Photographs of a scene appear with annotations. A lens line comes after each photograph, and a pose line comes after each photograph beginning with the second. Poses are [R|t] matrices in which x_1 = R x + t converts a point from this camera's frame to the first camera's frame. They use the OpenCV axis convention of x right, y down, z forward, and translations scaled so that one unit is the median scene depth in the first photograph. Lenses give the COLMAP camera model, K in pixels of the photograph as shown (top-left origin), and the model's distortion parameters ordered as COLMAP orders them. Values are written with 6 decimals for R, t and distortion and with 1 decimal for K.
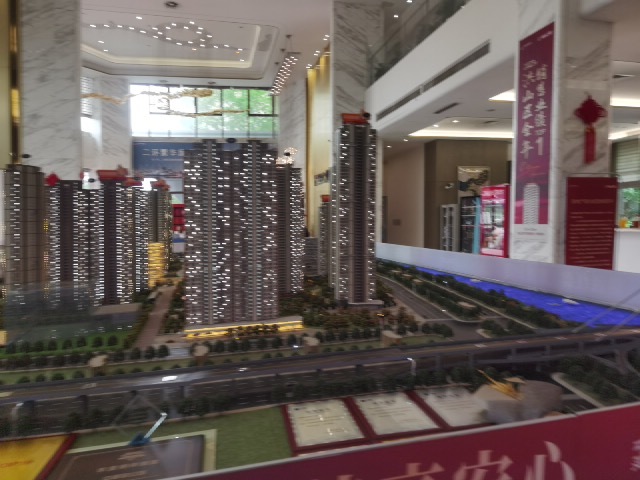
lens RADIAL K [[431.7, 0, 320.9], [0, 431.7, 242.1], [0, 0, 1]] dist [0.029001, -0.022872]
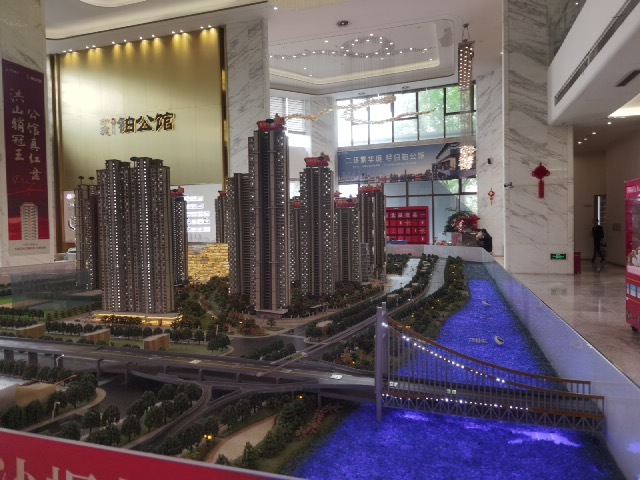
lens RADIAL K [[431.7, 0, 321.7], [0, 431.7, 240.9], [0, 0, 1]] dist [0.029001, -0.022872]
pose [[0.858010, 0.023311, -0.513103, 0.174491], [-0.026709, 0.999643, 0.000753, -0.004904], [0.512938, 0.013059, 0.858327, 0.051443]]
